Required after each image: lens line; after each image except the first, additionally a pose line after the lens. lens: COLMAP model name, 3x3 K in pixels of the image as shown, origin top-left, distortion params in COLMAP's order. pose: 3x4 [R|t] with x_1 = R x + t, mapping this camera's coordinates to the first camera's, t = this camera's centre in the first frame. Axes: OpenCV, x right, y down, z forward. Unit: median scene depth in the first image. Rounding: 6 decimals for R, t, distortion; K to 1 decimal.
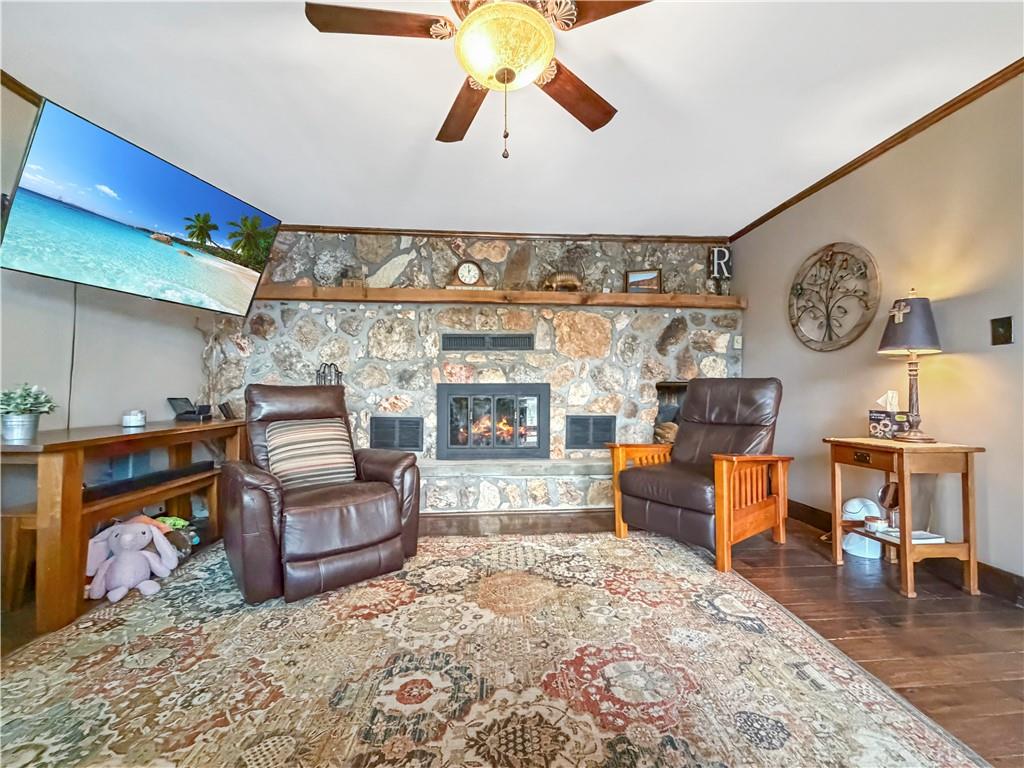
lens RADIAL K [[413.5, 0, 509.8], [0, 413.5, 387.4], [0, 0, 1]] dist [-0.001305, 0.000073]
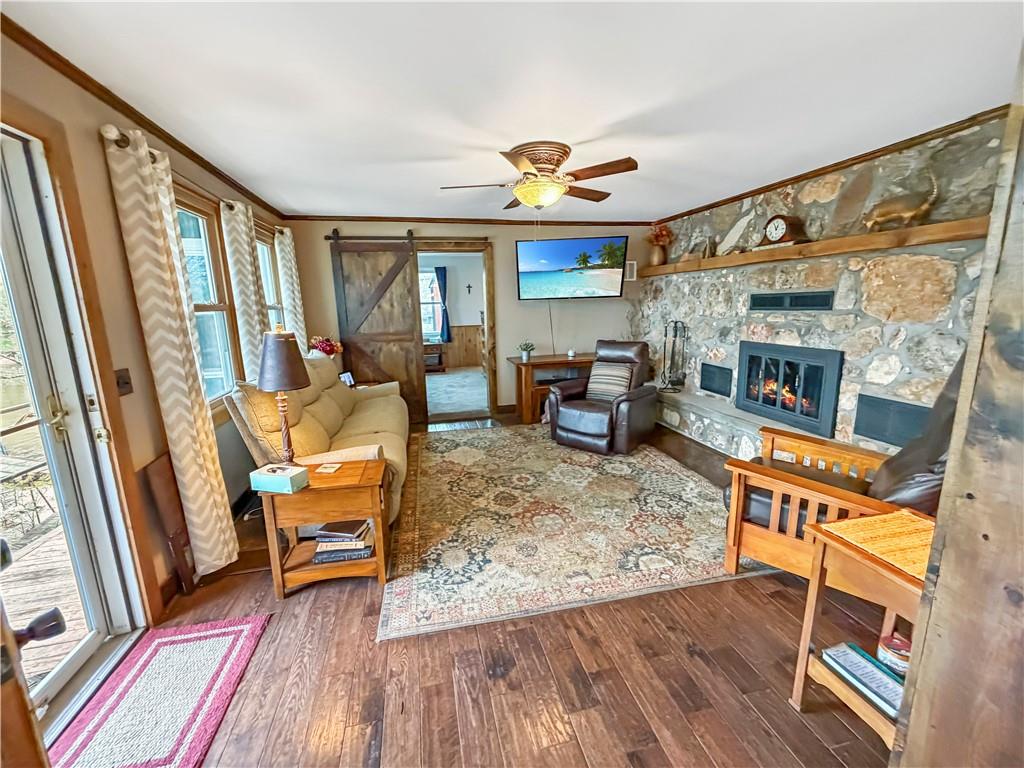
lens RADIAL K [[411.6, 0, 508.5], [0, 411.6, 384.8], [0, 0, 1]] dist [-0.001597, -0.000298]
pose [[0.159124, 0.187917, -0.969209, 0.804074], [0.039451, 0.979723, 0.196433, -0.133265], [0.986470, -0.069493, 0.148484, 0.213071]]
